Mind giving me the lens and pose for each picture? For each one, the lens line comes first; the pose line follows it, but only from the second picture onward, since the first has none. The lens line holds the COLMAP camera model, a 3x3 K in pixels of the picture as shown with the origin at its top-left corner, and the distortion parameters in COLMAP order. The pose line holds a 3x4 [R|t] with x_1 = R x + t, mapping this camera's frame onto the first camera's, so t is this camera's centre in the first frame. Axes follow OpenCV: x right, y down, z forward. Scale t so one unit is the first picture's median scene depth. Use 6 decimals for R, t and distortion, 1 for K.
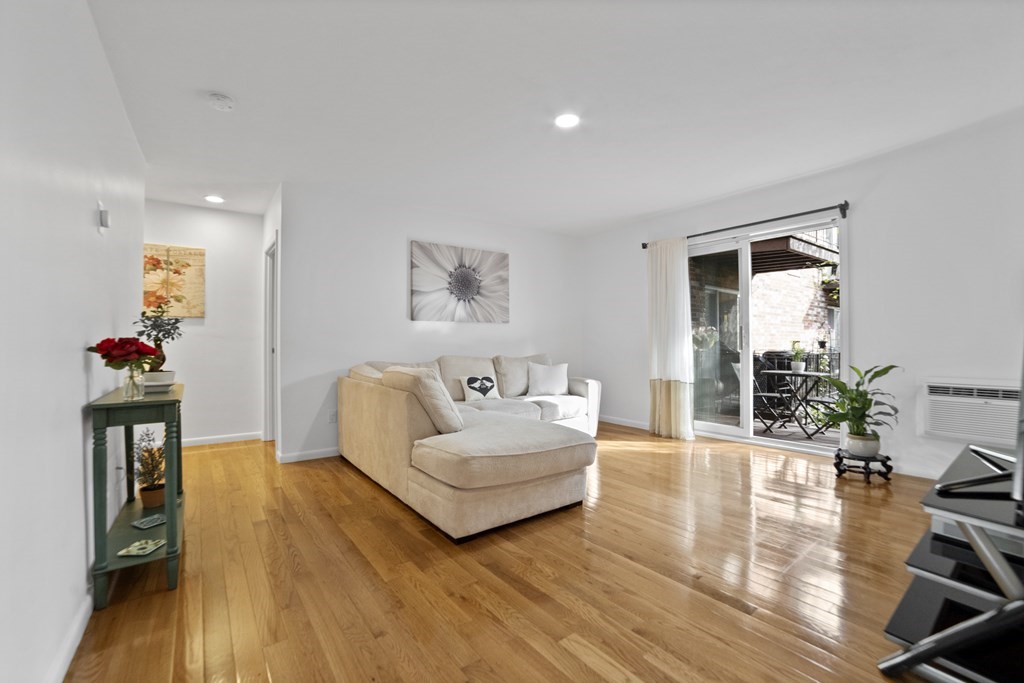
lens RADIAL K [[416.4, 0, 503.8], [0, 416.4, 343.0], [0, 0, 1]] dist [0.001306, 0.000063]
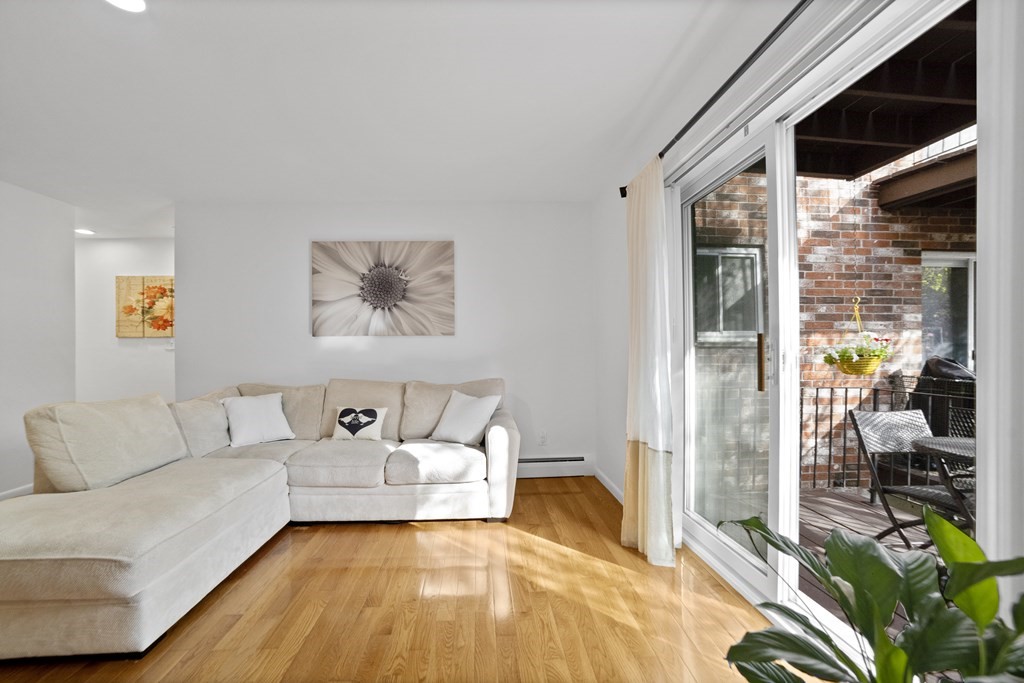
lens RADIAL K [[416.4, 0, 508.2], [0, 416.4, 357.8], [0, 0, 1]] dist [0.001306, 0.000063]
pose [[0.835630, 0.011728, -0.549167, 0.542701], [0.001285, 0.999728, 0.023306, -0.027150], [0.549291, -0.020181, 0.835387, 0.471730]]
